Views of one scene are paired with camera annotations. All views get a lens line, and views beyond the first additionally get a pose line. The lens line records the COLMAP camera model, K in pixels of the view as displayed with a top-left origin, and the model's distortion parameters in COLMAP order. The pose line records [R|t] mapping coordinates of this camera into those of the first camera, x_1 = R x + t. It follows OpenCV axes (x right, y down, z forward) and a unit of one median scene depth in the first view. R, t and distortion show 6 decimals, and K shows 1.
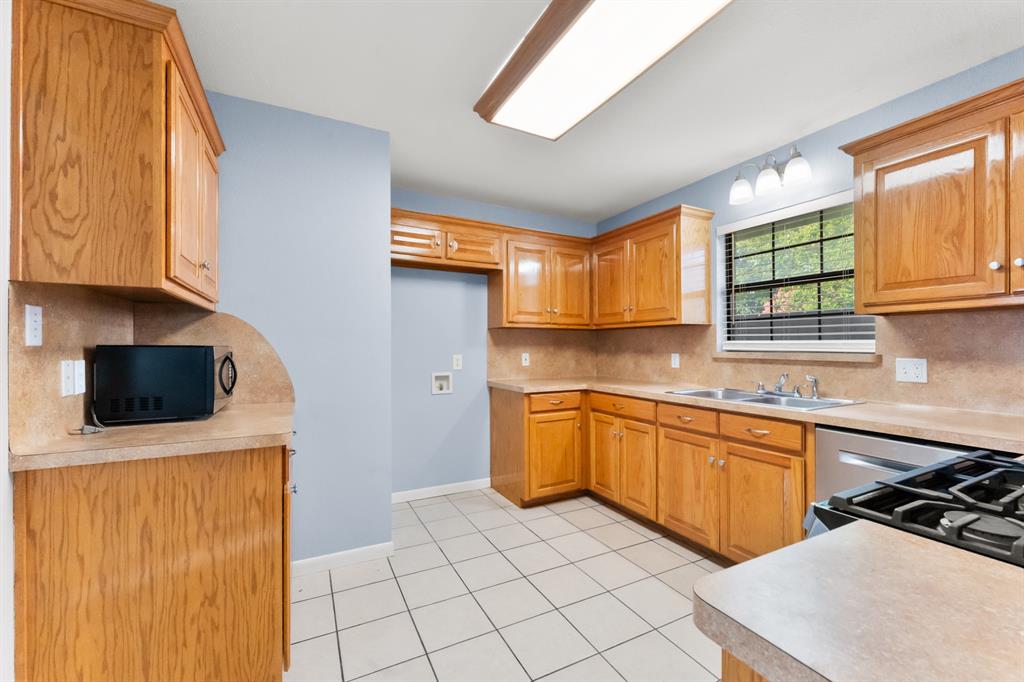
lens RADIAL K [[412.5, 0, 506.8], [0, 412.5, 344.0], [0, 0, 1]] dist [-0.001292, -0.000356]
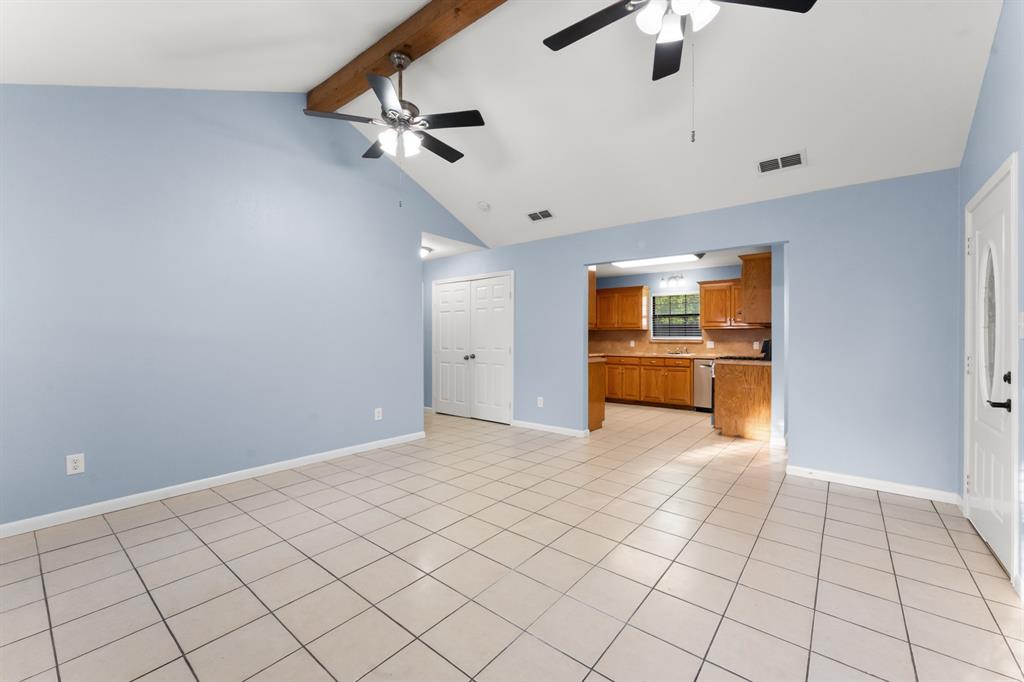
lens RADIAL K [[412.5, 0, 511.8], [0, 412.5, 339.7], [0, 0, 1]] dist [-0.001292, -0.000356]
pose [[0.910866, 0.005284, 0.412668, -1.383880], [-0.008454, 0.999947, 0.005856, 0.008837], [-0.412615, -0.008823, 0.910863, -1.039109]]
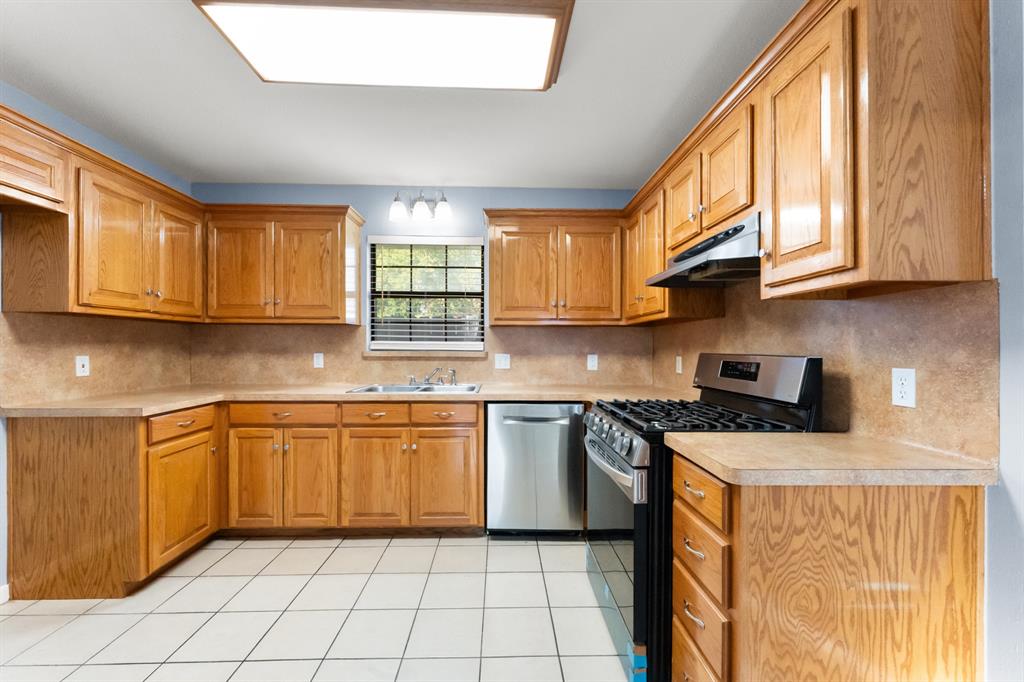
lens RADIAL K [[412.5, 0, 513.8], [0, 412.5, 344.9], [0, 0, 1]] dist [-0.001292, -0.000356]
pose [[0.422874, 0.005638, 0.906171, -0.298302], [-0.010033, 0.999948, -0.001540, 0.000779], [-0.906133, -0.008440, 0.422909, 0.191110]]
